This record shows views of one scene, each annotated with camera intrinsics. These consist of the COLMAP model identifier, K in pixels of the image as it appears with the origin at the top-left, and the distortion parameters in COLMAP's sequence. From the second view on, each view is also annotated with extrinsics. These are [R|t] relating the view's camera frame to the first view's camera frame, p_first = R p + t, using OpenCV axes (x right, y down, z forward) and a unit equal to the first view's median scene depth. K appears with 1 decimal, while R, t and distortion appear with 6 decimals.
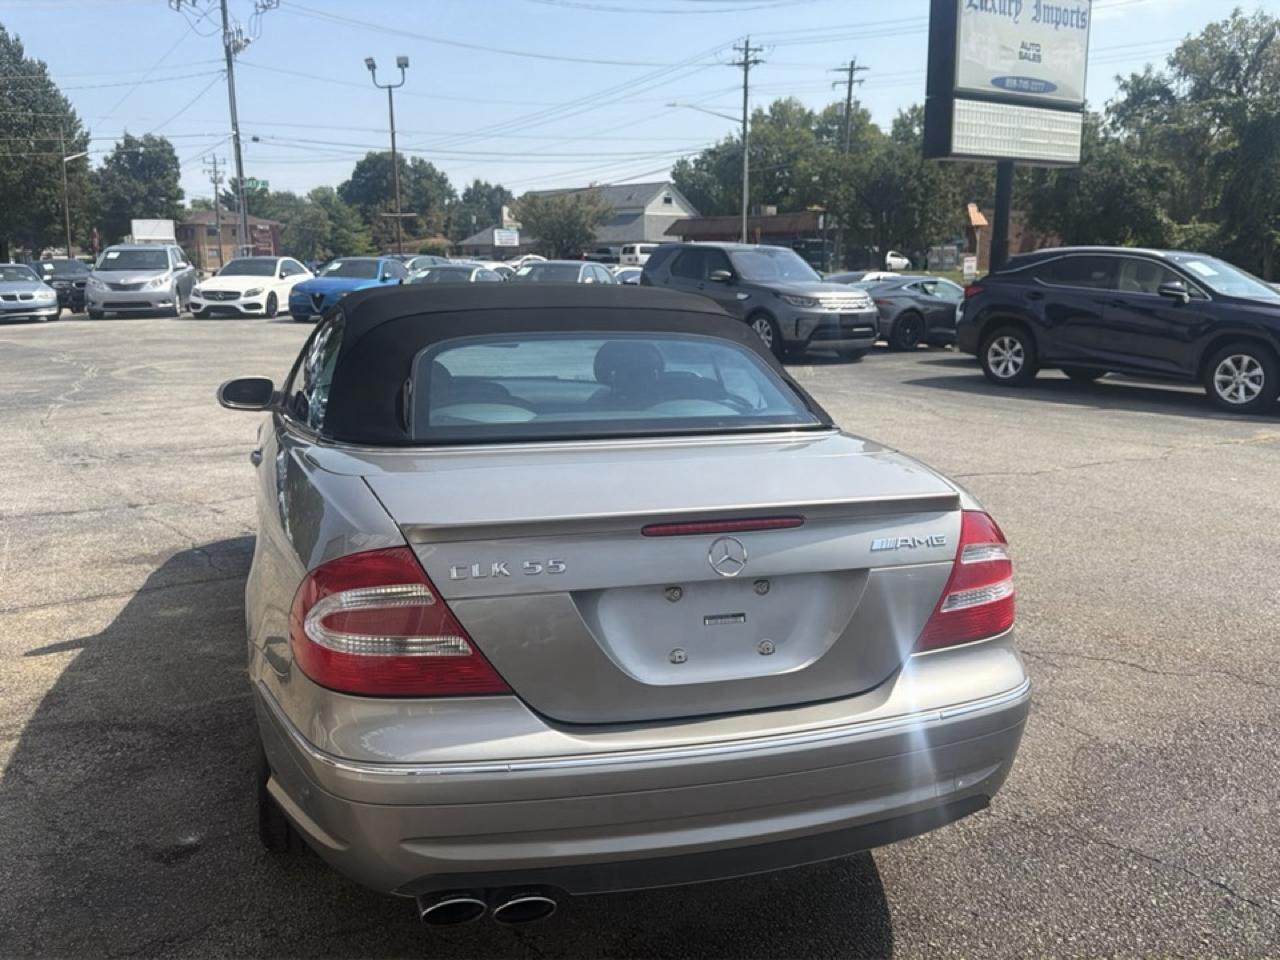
lens RADIAL K [[1136.2, 0, 634.4], [0, 1136.2, 489.3], [0, 0, 1]] dist [0.133958, -0.257017]
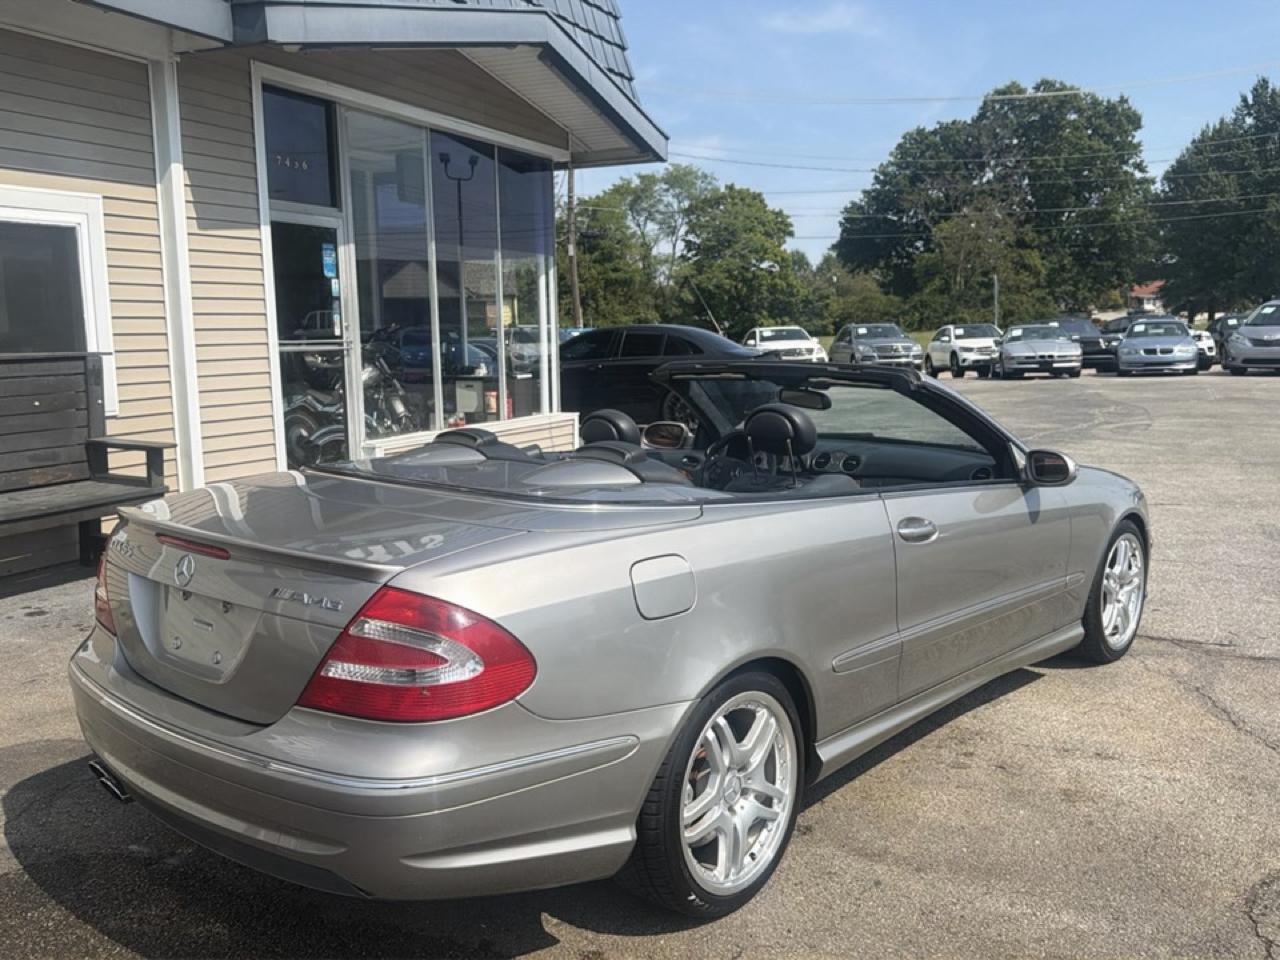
lens RADIAL K [[1136.2, 0, 637.9], [0, 1136.2, 489.4], [0, 0, 1]] dist [0.133958, -0.257017]
pose [[0.526627, 0.118540, -0.841791, 0.080680], [-0.156522, 0.986821, 0.041042, -0.009049], [0.835562, 0.110144, 0.538241, 0.042992]]
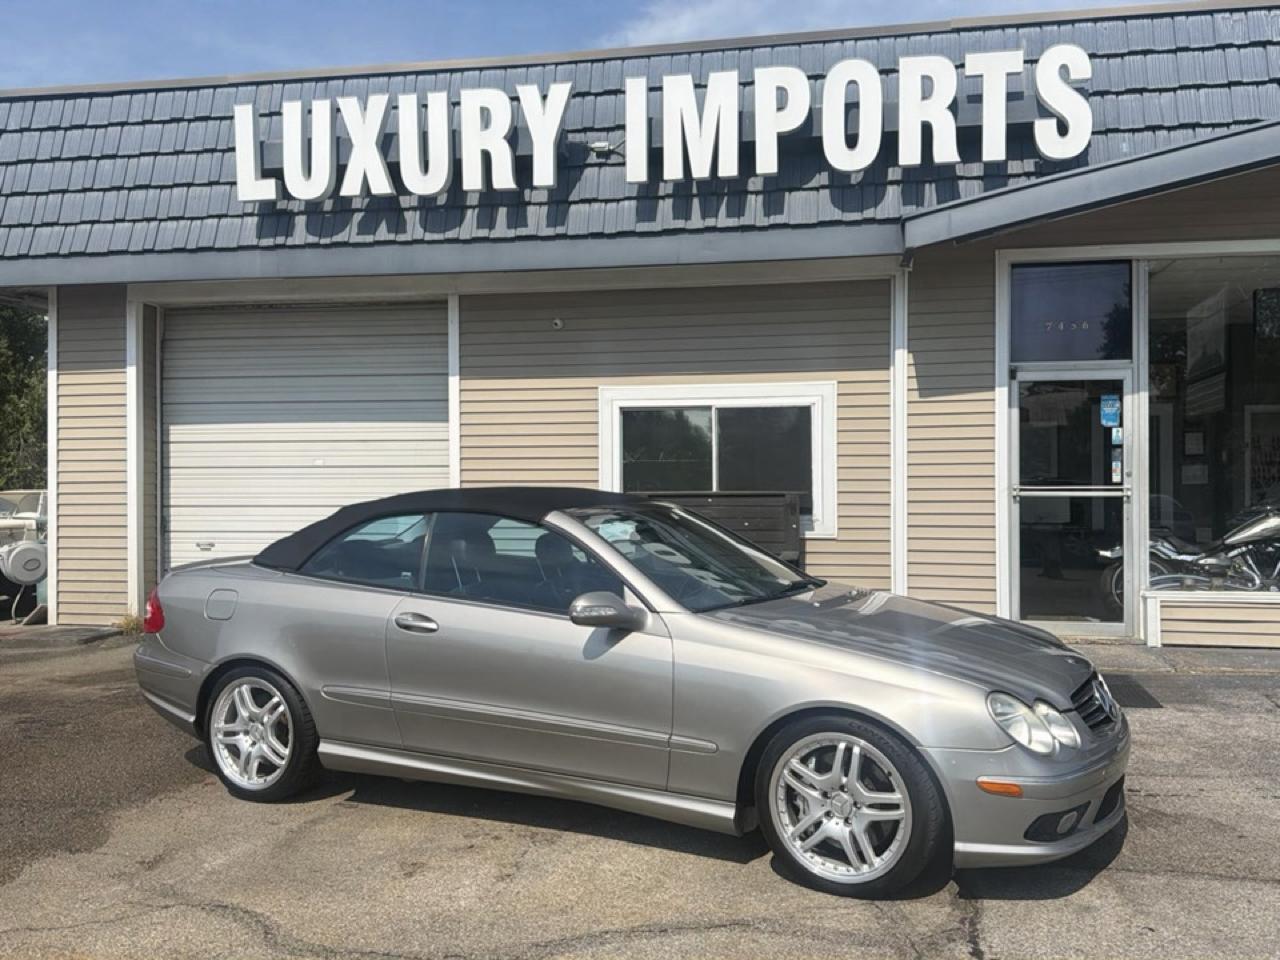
lens RADIAL K [[1136.2, 0, 635.8], [0, 1136.2, 486.0], [0, 0, 1]] dist [0.133958, -0.257017]
pose [[-0.704242, 0.008977, -0.709904, 0.087801], [-0.131481, 0.980974, 0.142837, -0.043491], [0.697679, 0.193931, -0.689662, 0.222375]]
